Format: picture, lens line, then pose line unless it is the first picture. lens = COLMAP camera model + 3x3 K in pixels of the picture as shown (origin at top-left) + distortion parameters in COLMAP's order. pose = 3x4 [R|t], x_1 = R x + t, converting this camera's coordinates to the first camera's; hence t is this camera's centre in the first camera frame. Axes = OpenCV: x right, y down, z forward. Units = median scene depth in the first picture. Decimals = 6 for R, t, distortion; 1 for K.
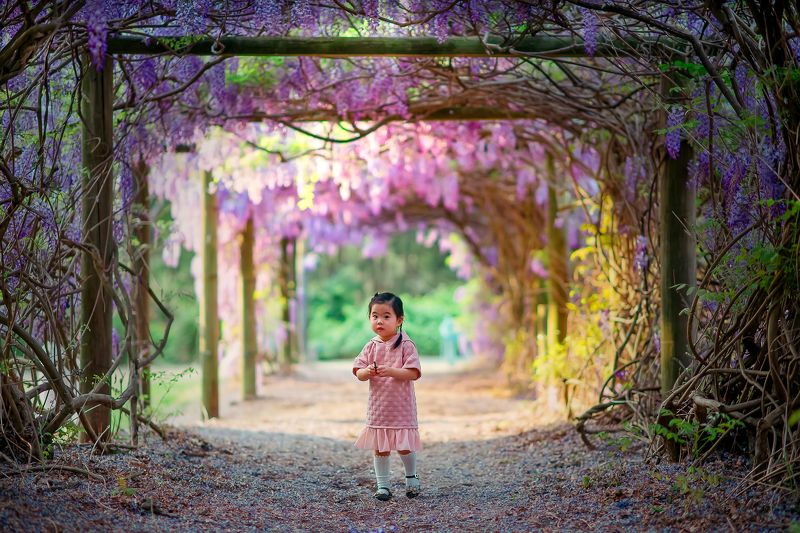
lens RADIAL K [[4342.1, 0, 399.9], [0, 4342.1, 266.9], [0, 0, 1]] dist [0.354978, 0.000000]
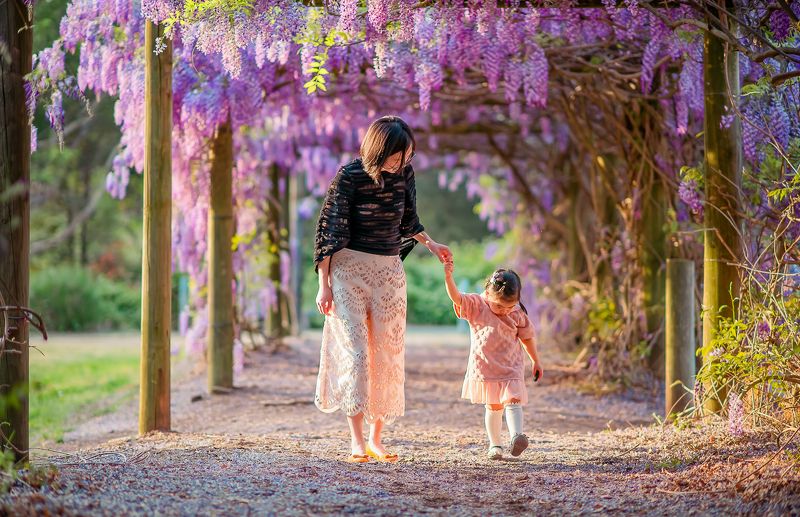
lens RADIAL K [[2953.8, 0, 399.7], [0, 2953.8, 259.3], [0, 0, 1]] dist [-0.168026, 0.000000]
pose [[0.999725, 0.014443, 0.018471, -0.014825], [-0.014478, 0.999894, 0.001738, 0.008125], [-0.018444, -0.002005, 0.999828, 0.509743]]
